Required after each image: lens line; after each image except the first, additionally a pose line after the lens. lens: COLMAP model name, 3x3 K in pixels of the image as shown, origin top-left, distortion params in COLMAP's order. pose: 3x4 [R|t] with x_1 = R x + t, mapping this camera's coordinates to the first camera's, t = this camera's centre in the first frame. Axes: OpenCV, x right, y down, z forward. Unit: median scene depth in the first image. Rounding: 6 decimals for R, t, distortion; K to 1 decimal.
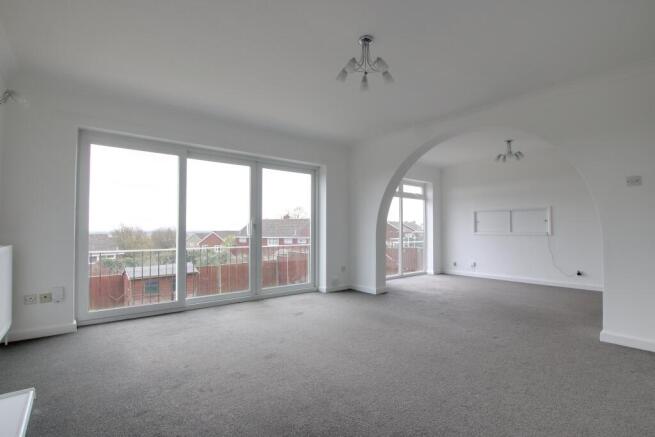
lens RADIAL K [[310.7, 0, 327.5], [0, 310.7, 218.5], [0, 0, 1]] dist [0.001591, 0.000120]
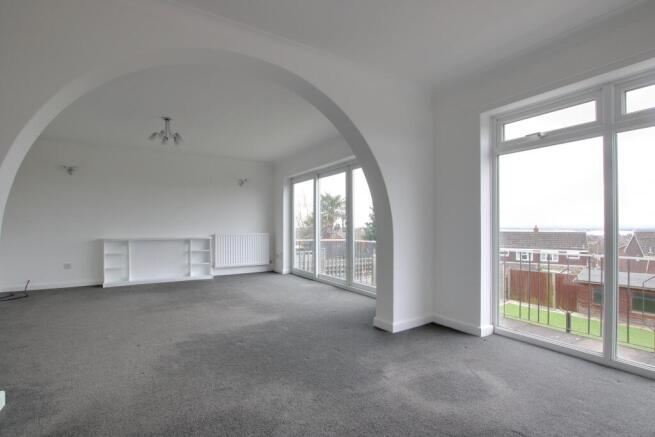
lens RADIAL K [[310.7, 0, 327.5], [0, 310.7, 218.5], [0, 0, 1]] dist [0.001591, 0.000120]
pose [[-0.120442, -0.024911, -0.992408, 0.874935], [0.026118, 0.999260, -0.028253, 0.030285], [0.992377, -0.029323, -0.119703, 1.080440]]
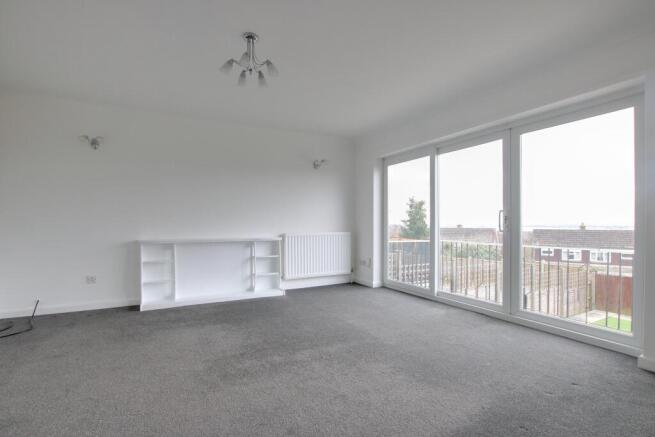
lens RADIAL K [[300.0, 0, 327.5], [0, 300.0, 218.5], [0, 0, 1]] dist [-0.002132, -0.000052]
pose [[-0.166549, -0.017125, -0.985884, 0.500322], [0.025323, 0.999445, -0.021639, 0.022149], [0.985708, -0.028570, -0.166023, 0.710201]]
